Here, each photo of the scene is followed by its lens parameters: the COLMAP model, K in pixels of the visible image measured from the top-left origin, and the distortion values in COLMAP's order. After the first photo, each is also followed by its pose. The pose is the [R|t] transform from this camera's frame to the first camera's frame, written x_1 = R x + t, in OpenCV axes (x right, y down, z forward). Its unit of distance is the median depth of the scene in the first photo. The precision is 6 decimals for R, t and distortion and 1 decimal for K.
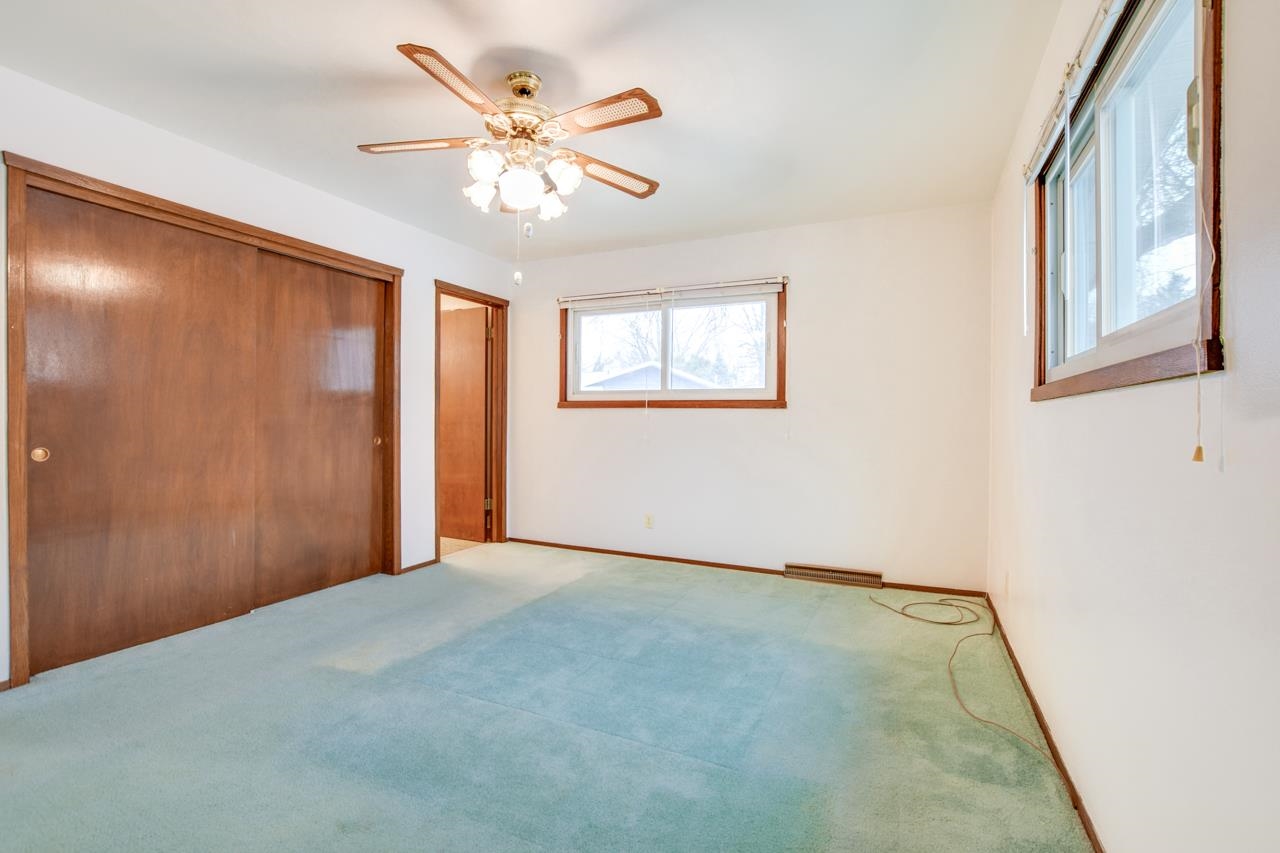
lens RADIAL K [[577.6, 0, 660.0], [0, 577.6, 425.3], [0, 0, 1]] dist [-0.021652, 0.000668]
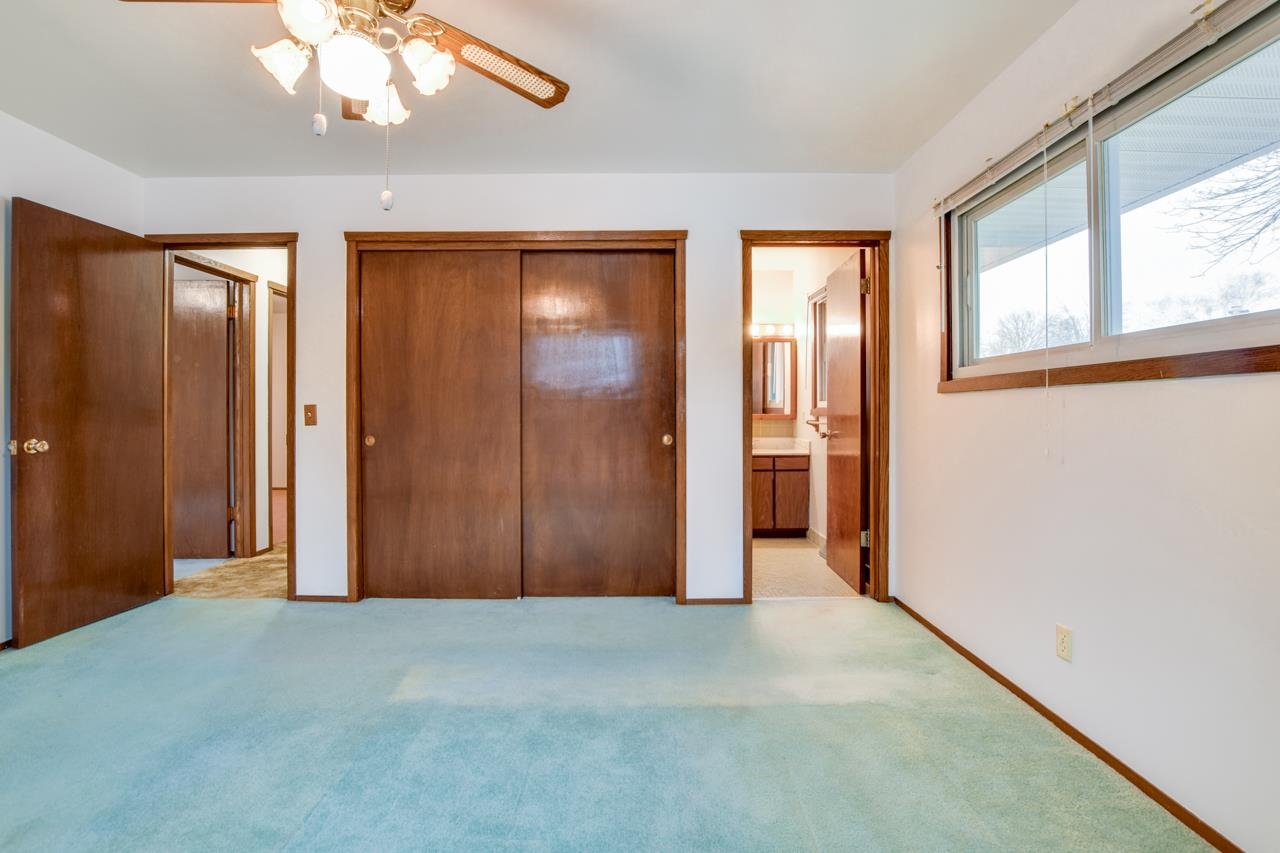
lens RADIAL K [[596.8, 0, 638.5], [0, 596.8, 412.2], [0, 0, 1]] dist [-0.040826, 0.000034]
pose [[0.397189, -0.007185, -0.917709, 0.348500], [-0.004746, 0.999940, -0.009883, -0.005196], [0.917725, 0.008281, 0.397131, 0.708615]]
